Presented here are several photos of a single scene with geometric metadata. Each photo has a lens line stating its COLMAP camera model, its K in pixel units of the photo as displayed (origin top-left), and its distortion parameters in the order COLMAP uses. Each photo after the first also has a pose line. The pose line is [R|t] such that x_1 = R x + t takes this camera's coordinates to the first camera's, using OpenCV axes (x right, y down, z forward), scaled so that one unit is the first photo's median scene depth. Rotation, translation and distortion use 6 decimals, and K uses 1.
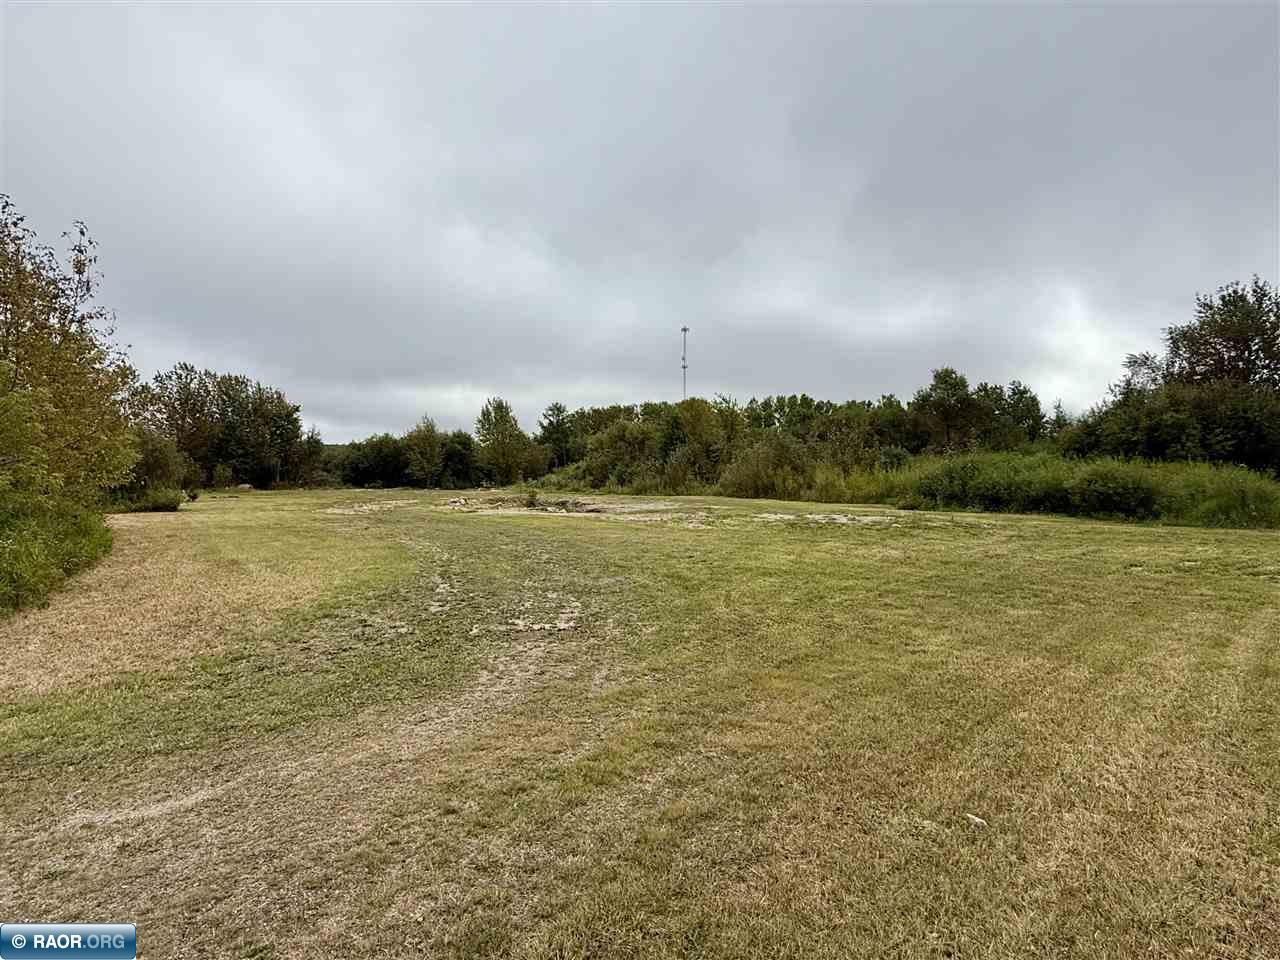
lens RADIAL K [[705.7, 0, 638.8], [0, 705.7, 480.3], [0, 0, 1]] dist [-0.002507, 0.003720]
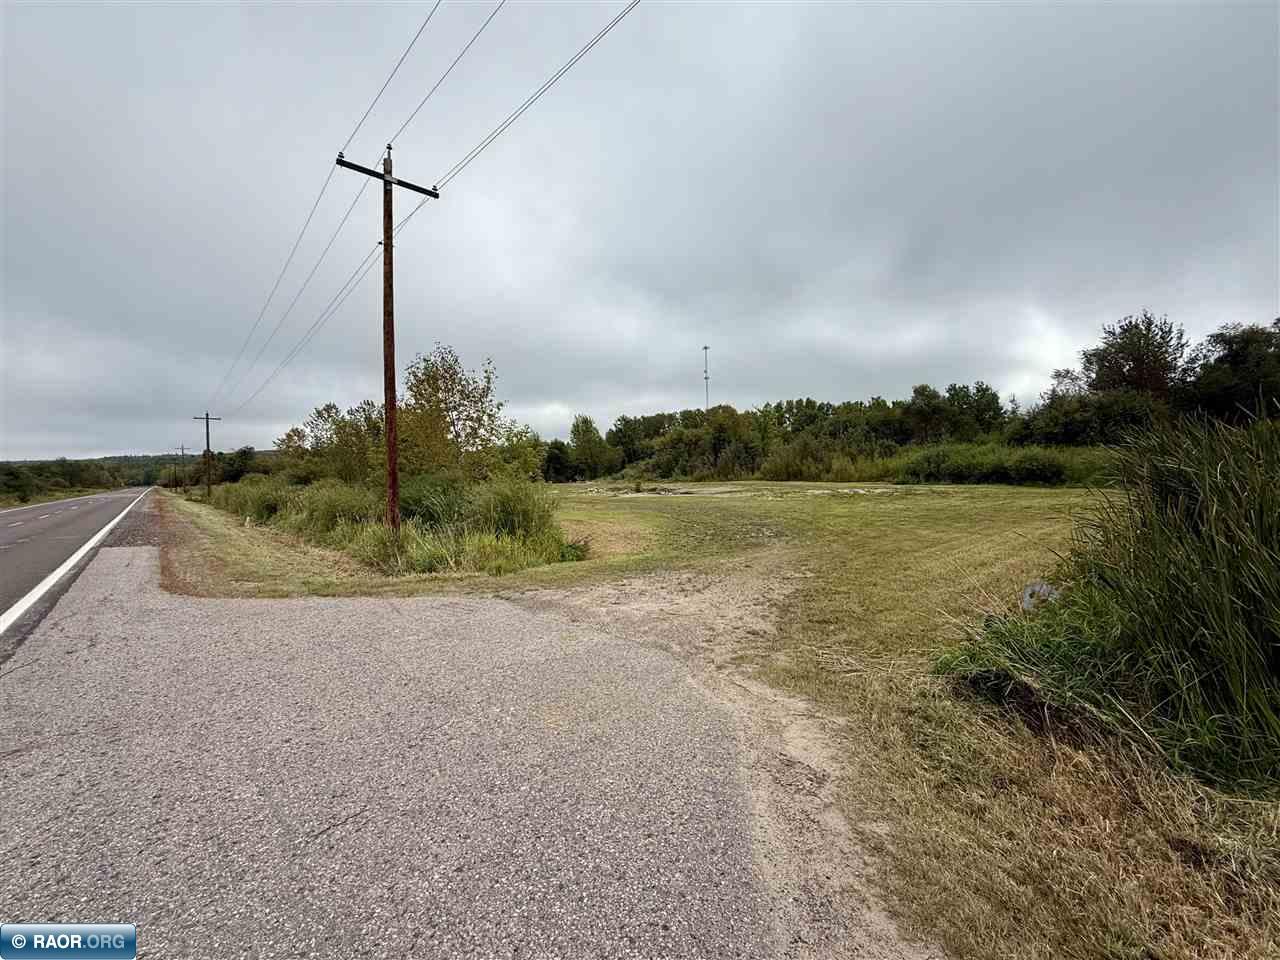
lens RADIAL K [[568.8, 0, 643.8], [0, 568.8, 480.0], [0, 0, 1]] dist [-0.002572, -0.000597]
pose [[0.998127, -0.036510, -0.049095, -0.065828], [0.037267, 0.999199, 0.014596, -0.004060], [0.048523, -0.016398, 0.998687, -0.148516]]
